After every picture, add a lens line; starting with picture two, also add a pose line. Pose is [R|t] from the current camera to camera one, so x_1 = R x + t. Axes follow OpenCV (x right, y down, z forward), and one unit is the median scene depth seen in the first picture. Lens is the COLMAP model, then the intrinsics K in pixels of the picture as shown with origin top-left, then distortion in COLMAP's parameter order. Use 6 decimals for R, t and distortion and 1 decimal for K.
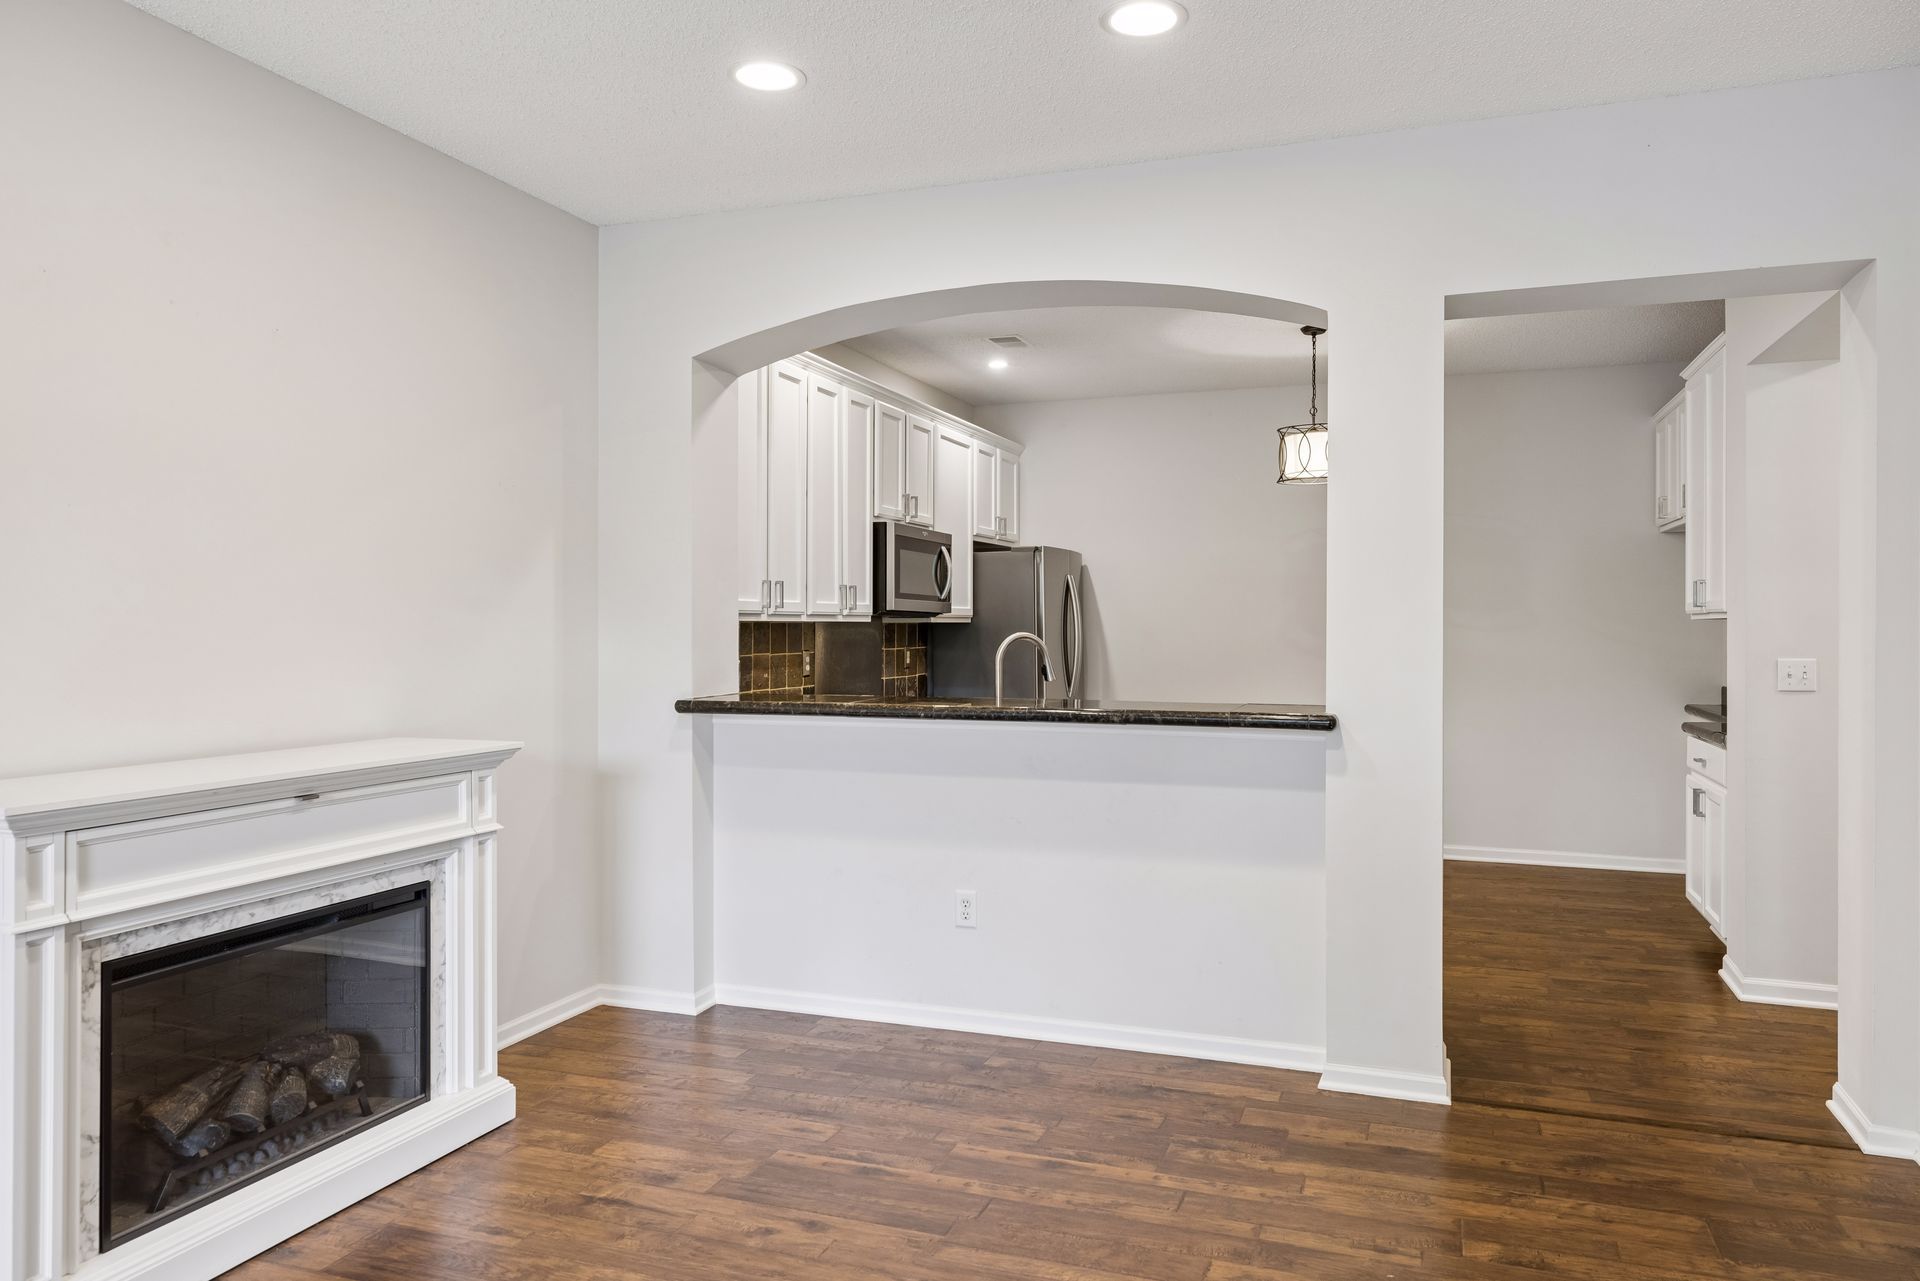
lens RADIAL K [[1292.0, 0, 960.0], [0, 1292.0, 640.5], [0, 0, 1]] dist [0.005324, 0.001351]
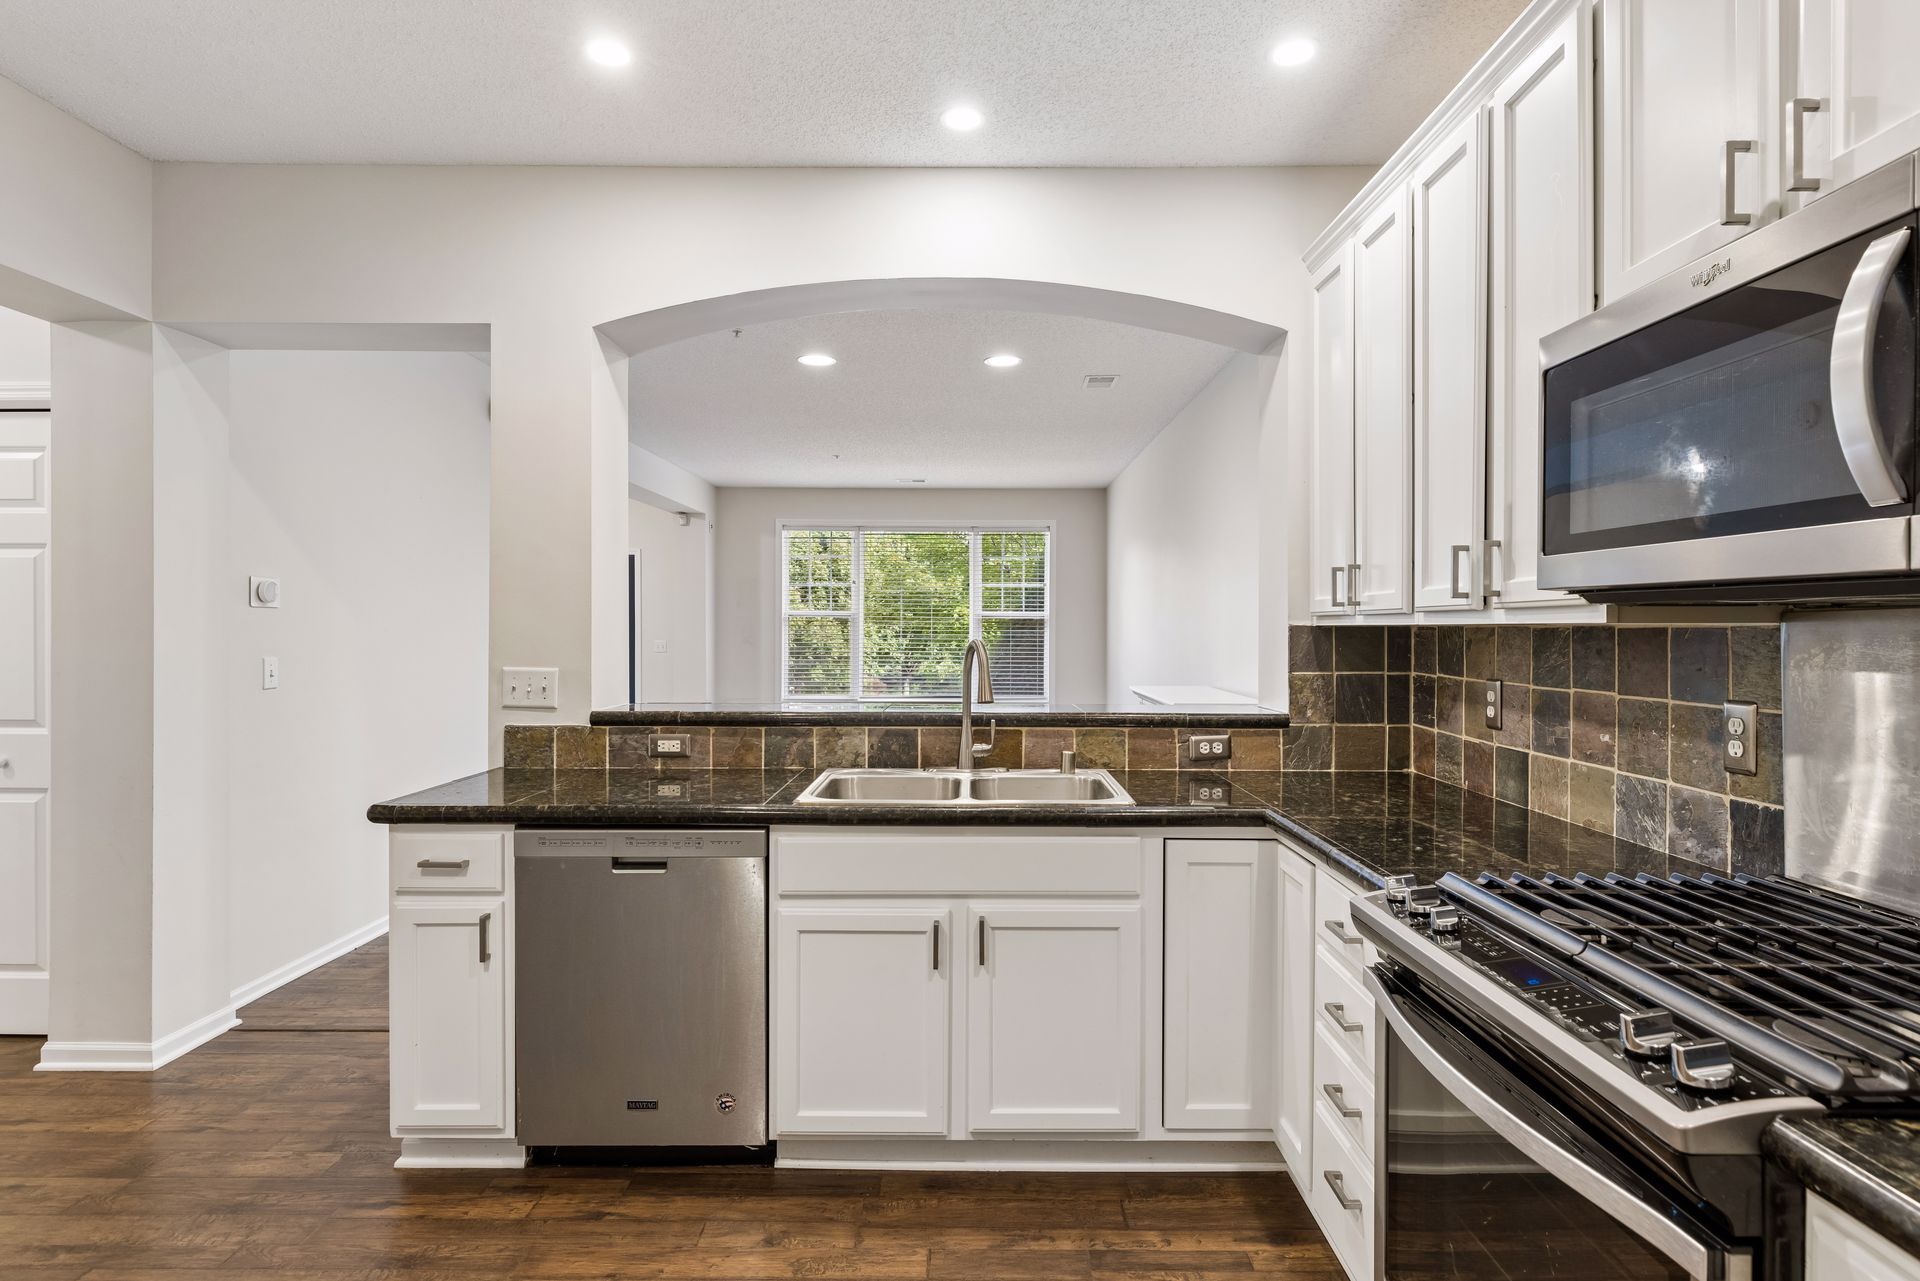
lens RADIAL K [[996.6, 0, 967.9], [0, 996.6, 630.8], [0, 0, 1]] dist [-0.000205, 0.000634]
pose [[-0.939958, -0.002349, -0.341282, 0.181782], [-0.007498, 0.999877, 0.013768, -0.014641], [0.341208, 0.015501, -0.939860, 1.164587]]
